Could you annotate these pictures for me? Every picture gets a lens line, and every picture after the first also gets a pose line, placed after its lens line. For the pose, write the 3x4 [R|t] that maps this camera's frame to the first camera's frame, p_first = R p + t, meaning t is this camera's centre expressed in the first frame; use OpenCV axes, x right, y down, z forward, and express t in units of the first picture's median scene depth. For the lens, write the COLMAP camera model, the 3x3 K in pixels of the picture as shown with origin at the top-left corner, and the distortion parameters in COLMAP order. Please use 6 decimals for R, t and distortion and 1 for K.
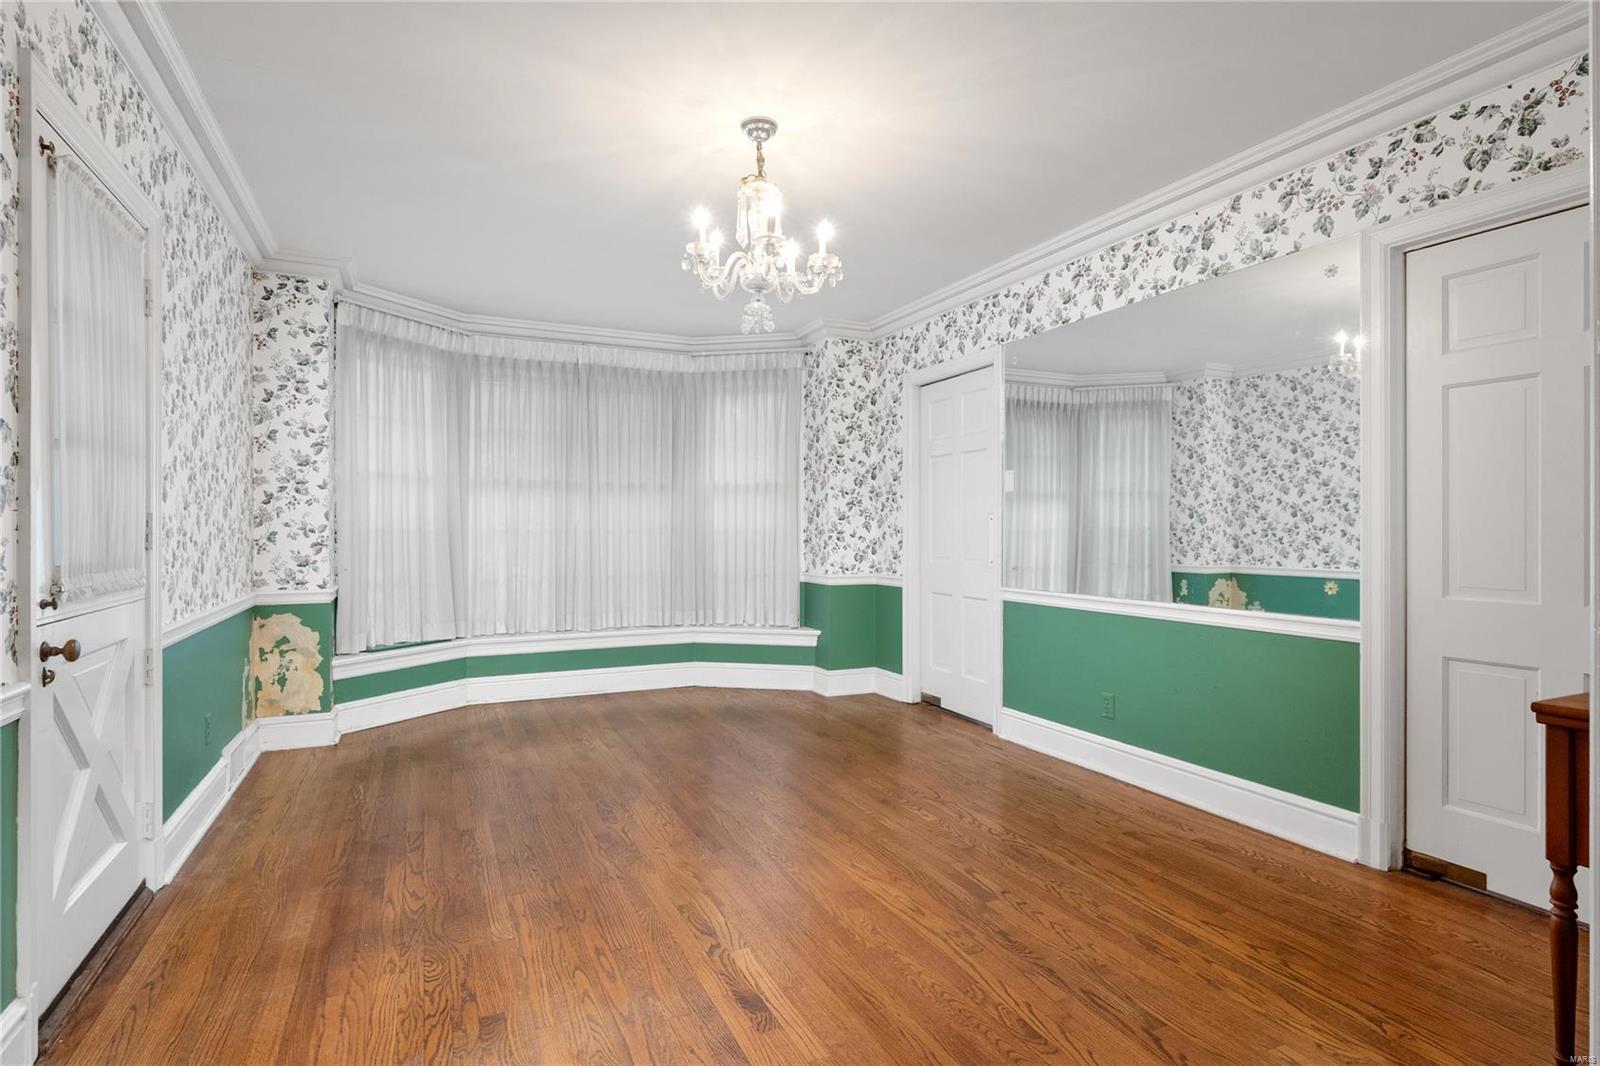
lens RADIAL K [[816.8, 0, 809.0], [0, 816.8, 529.7], [0, 0, 1]] dist [-0.005395, -0.001138]
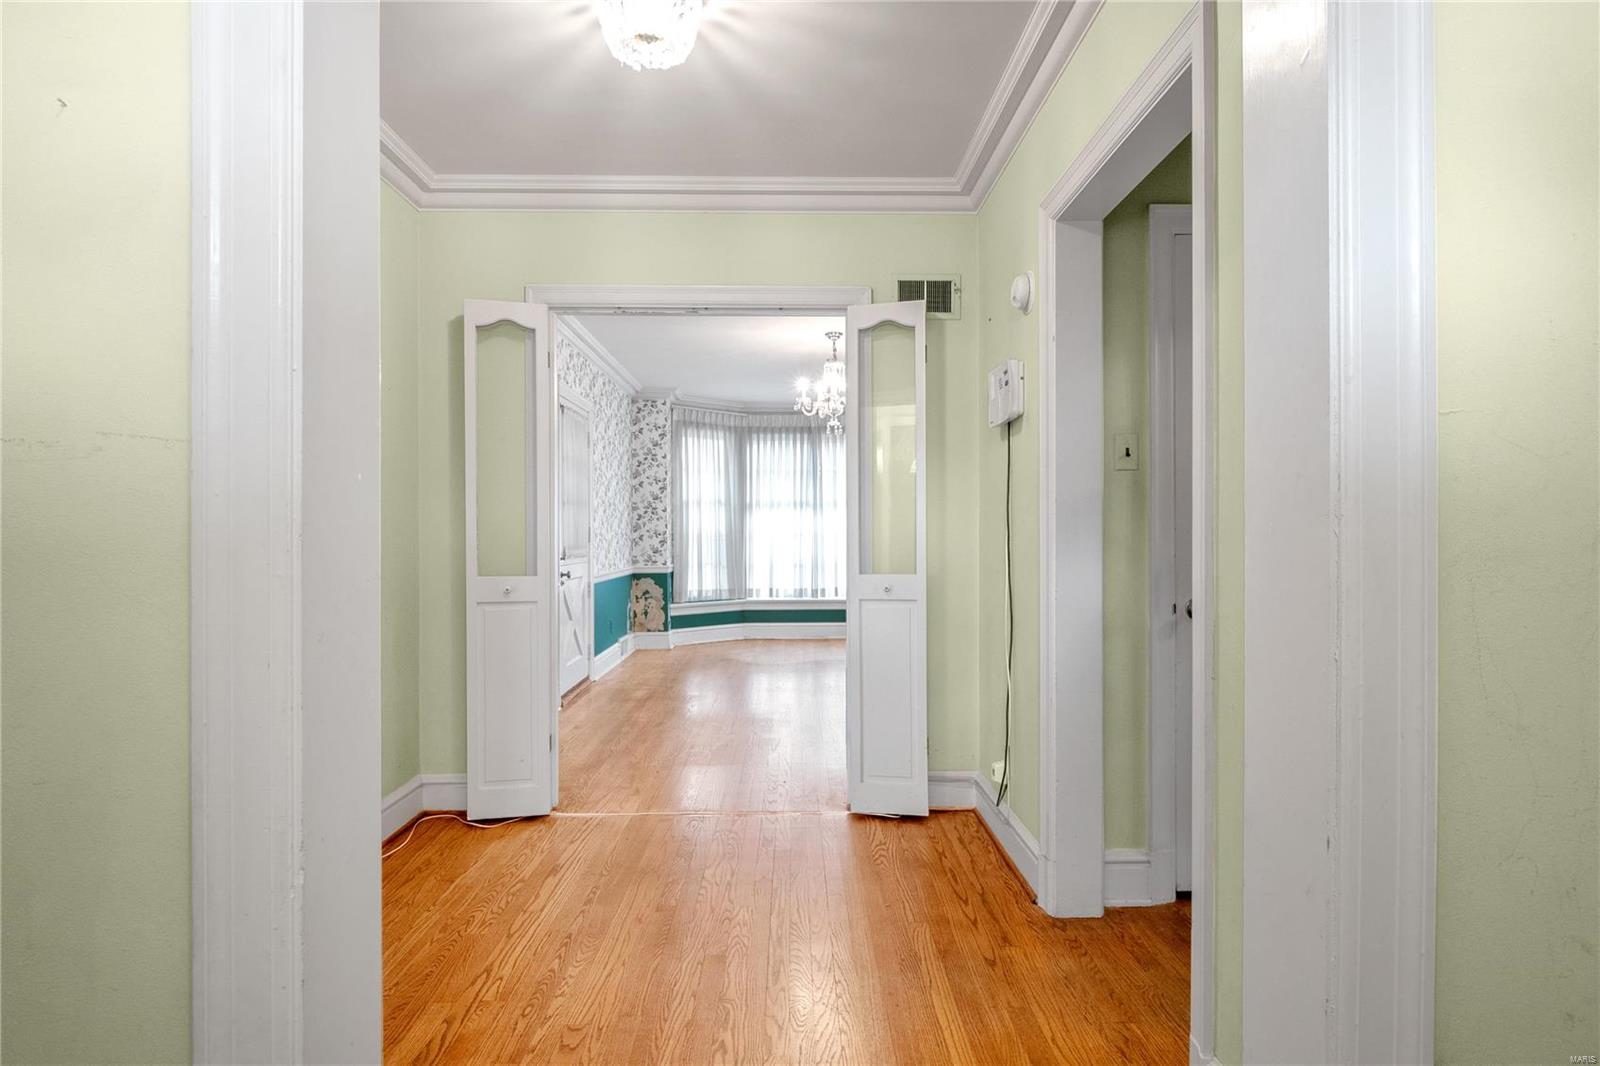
lens RADIAL K [[816.8, 0, 796.2], [0, 816.8, 533.7], [0, 0, 1]] dist [-0.005395, -0.001138]
pose [[0.908289, -0.000285, -0.418344, 0.467771], [0.000814, 0.999999, 0.001087, -0.001575], [0.418343, -0.001328, 0.908288, -0.581415]]
